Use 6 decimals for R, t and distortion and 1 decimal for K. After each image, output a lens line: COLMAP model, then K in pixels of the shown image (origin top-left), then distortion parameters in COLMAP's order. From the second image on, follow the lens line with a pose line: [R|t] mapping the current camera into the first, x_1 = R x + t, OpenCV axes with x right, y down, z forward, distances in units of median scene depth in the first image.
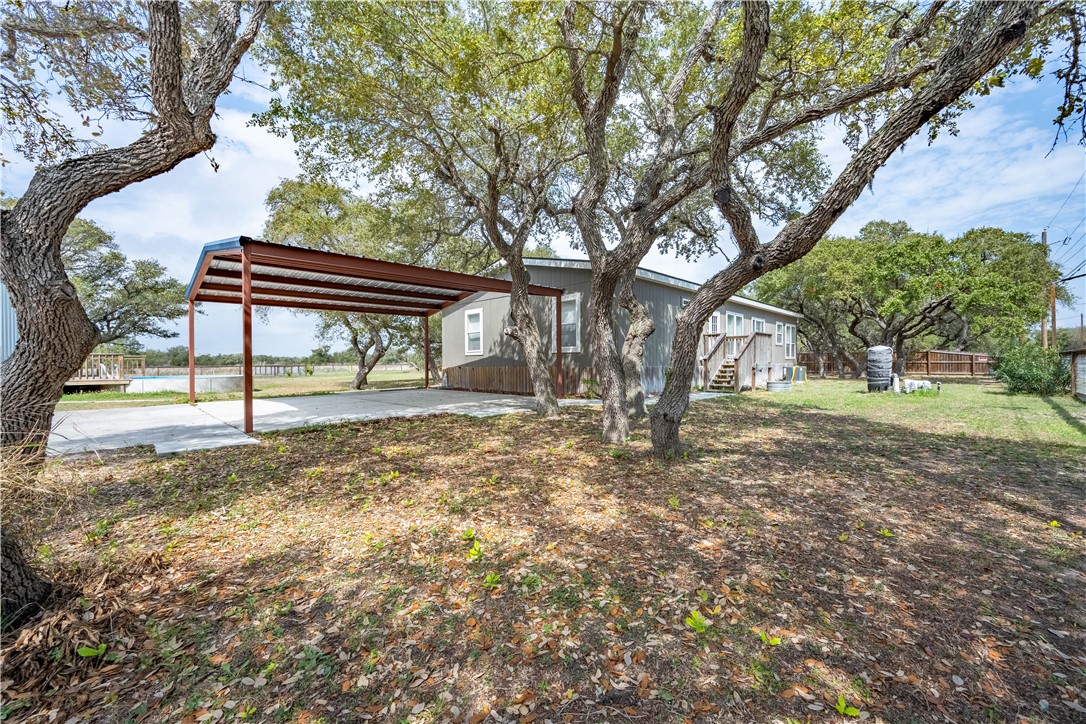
lens RADIAL K [[430.8, 0, 541.2], [0, 430.8, 364.6], [0, 0, 1]] dist [-0.000868, -0.000101]
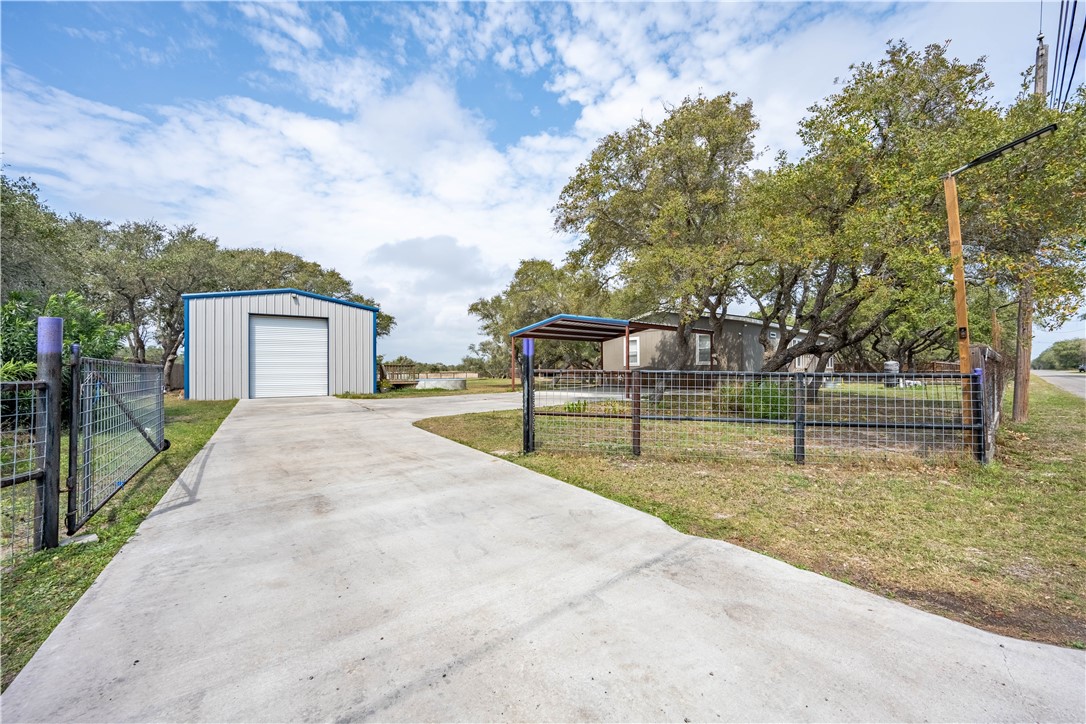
lens RADIAL K [[427.0, 0, 547.6], [0, 427.0, 362.4], [0, 0, 1]] dist [-0.001746, -0.000762]
pose [[0.999560, 0.000720, -0.029655, -0.344541], [-0.001447, 0.999698, -0.024517, 0.003450], [0.029629, 0.024549, 0.999259, -0.479360]]
